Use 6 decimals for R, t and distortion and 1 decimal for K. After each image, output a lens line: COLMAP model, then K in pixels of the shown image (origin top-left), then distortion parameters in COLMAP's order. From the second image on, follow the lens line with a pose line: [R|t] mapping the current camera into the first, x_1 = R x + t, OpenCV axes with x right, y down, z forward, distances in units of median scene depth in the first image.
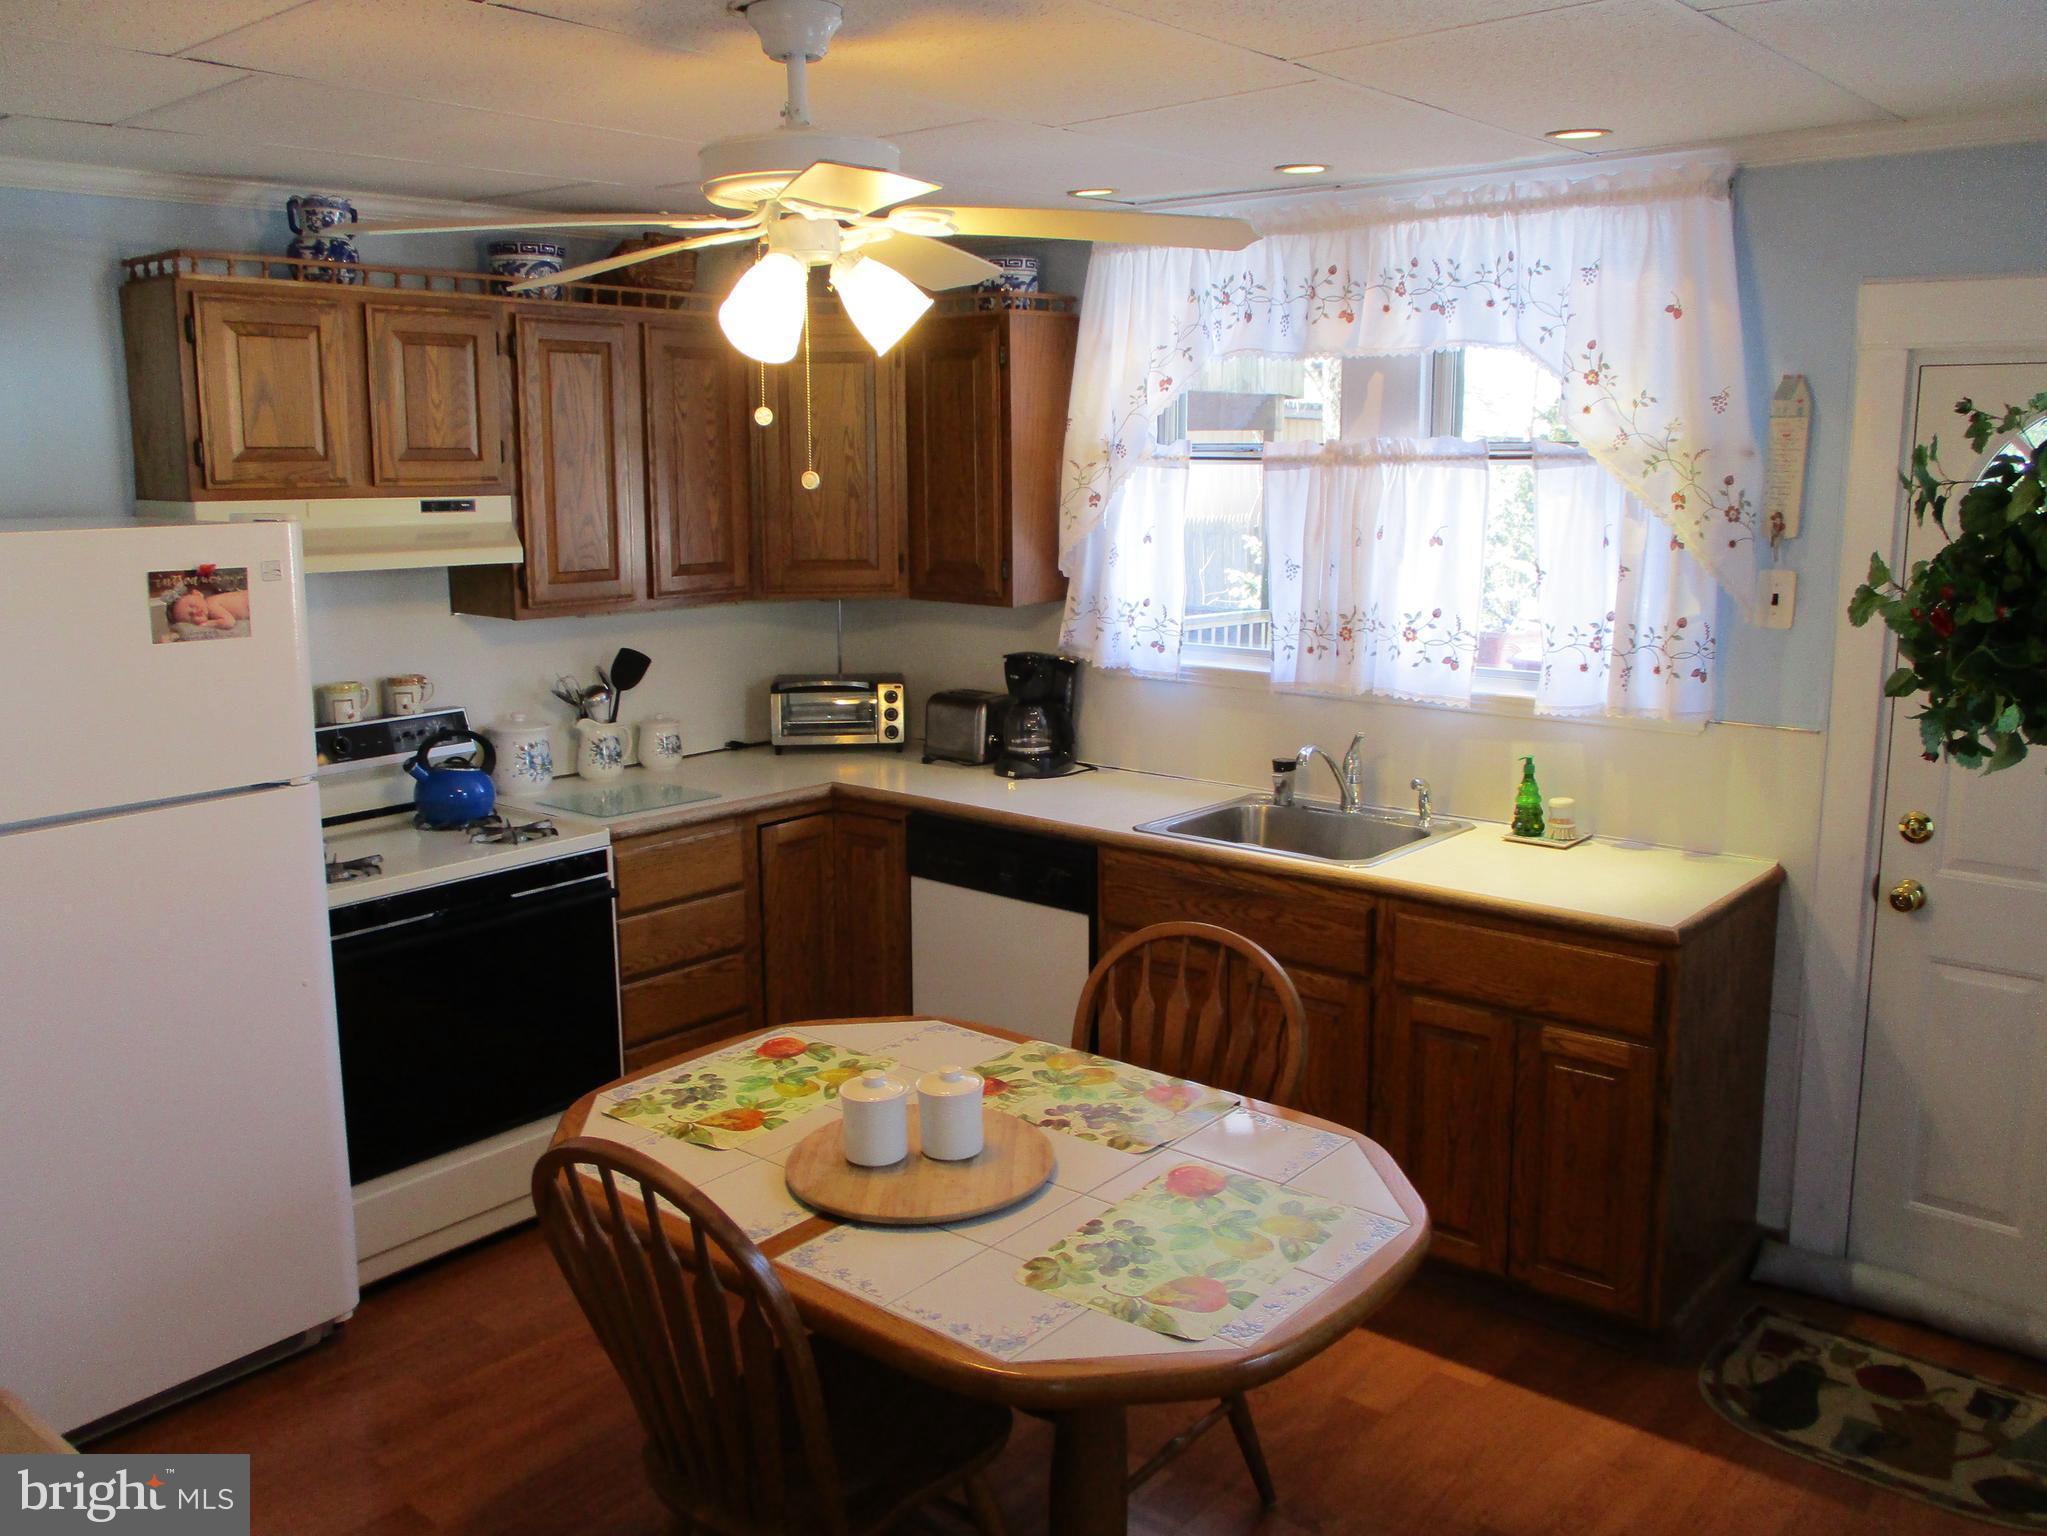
lens RADIAL K [[1721.0, 0, 1024.6], [0, 1721.0, 765.3], [0, 0, 1]] dist [-0.023337, 0.018001]
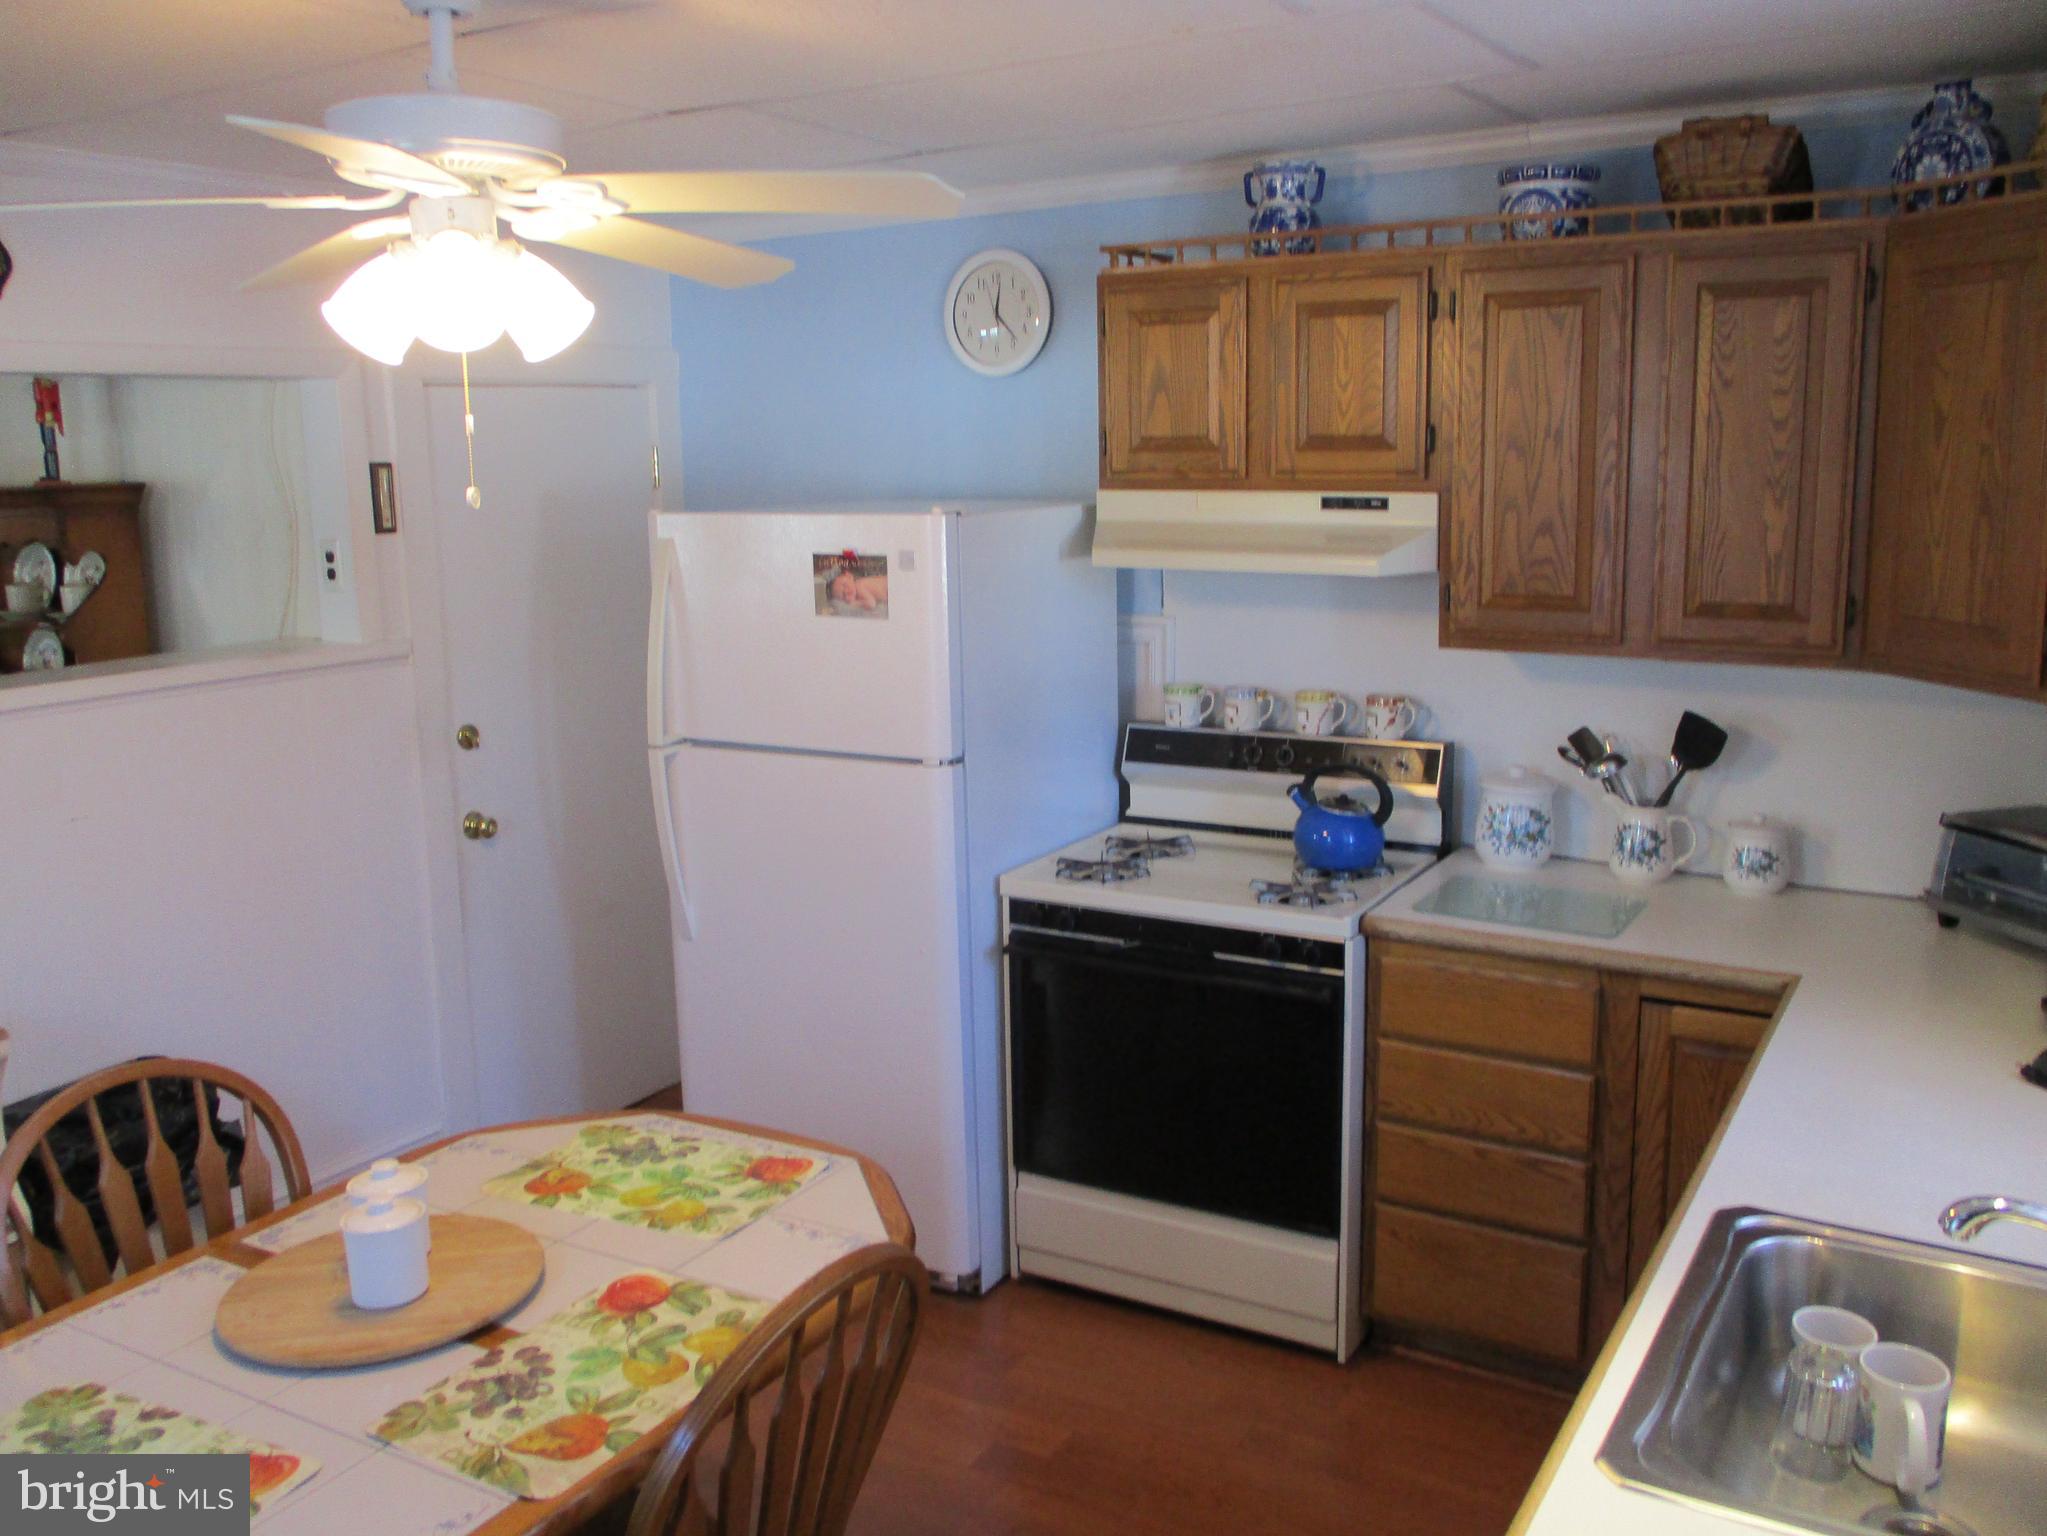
lens RADIAL K [[1721.0, 0, 1028.8], [0, 1721.0, 763.4], [0, 0, 1]] dist [-0.023337, 0.018001]
pose [[0.166444, 0.185045, -0.968532, 0.516405], [-0.161785, 0.974047, 0.158295, -0.142437], [0.972688, 0.130346, 0.192061, 0.736863]]
